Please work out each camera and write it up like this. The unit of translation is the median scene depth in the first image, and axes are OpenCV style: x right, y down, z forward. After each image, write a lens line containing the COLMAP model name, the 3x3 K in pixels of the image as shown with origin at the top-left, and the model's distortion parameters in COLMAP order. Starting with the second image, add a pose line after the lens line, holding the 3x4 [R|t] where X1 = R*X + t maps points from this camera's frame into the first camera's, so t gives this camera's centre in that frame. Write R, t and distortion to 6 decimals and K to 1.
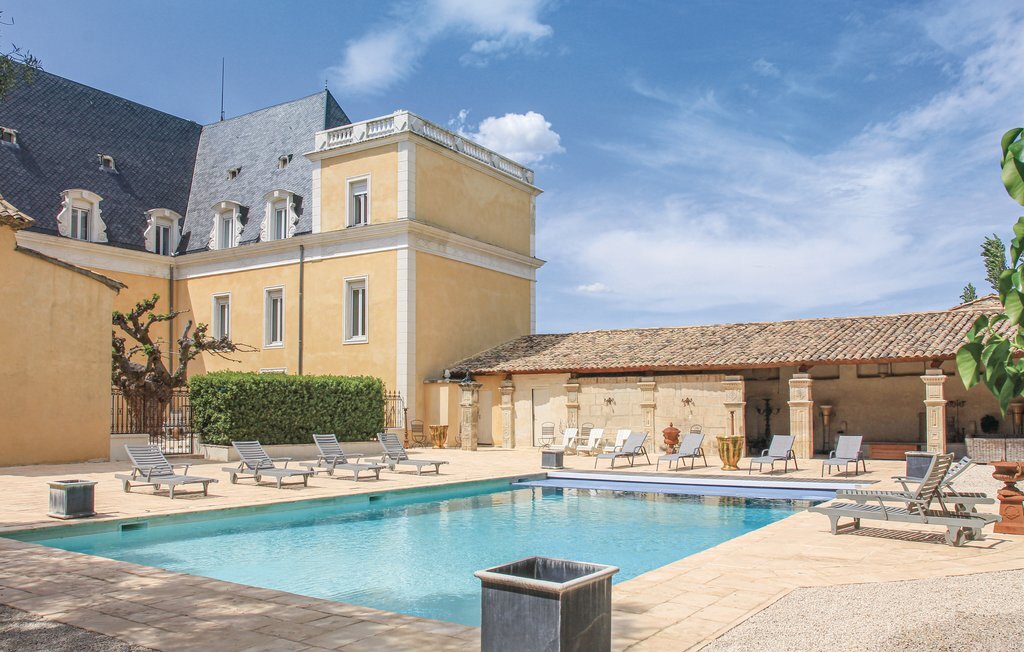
lens RADIAL K [[832.7, 0, 520.1], [0, 832.7, 324.7], [0, 0, 1]] dist [-0.077676, 0.024077]
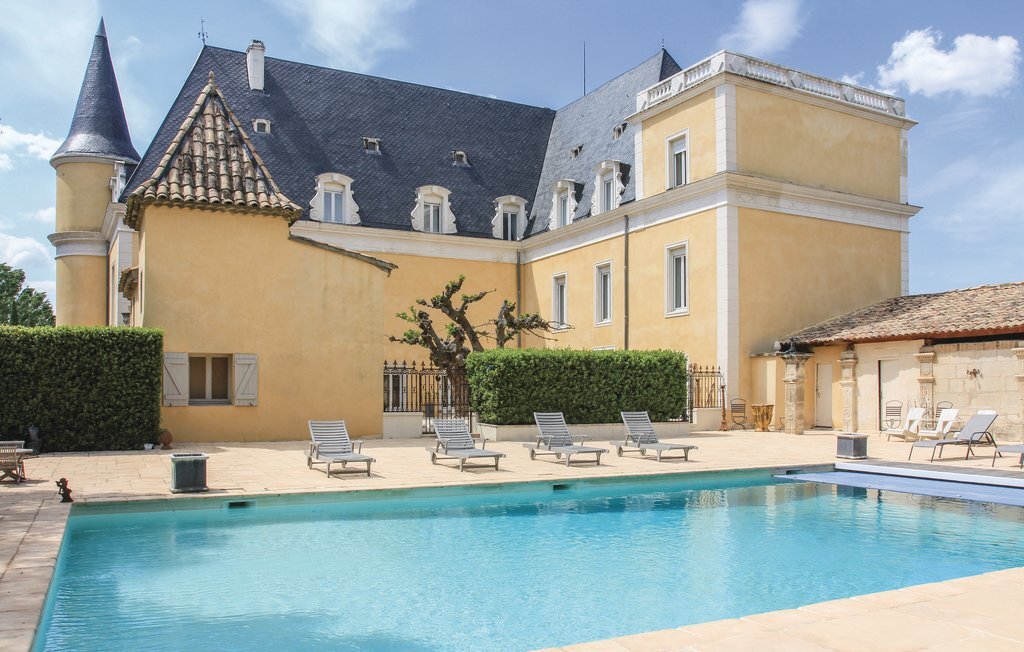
lens RADIAL K [[832.7, 0, 498.5], [0, 832.7, 356.2], [0, 0, 1]] dist [-0.077676, 0.024077]
pose [[0.864862, -0.024724, -0.501401, 0.098500], [0.053899, 0.997586, 0.043779, 0.018175], [0.499108, -0.064888, 0.864107, 0.122566]]
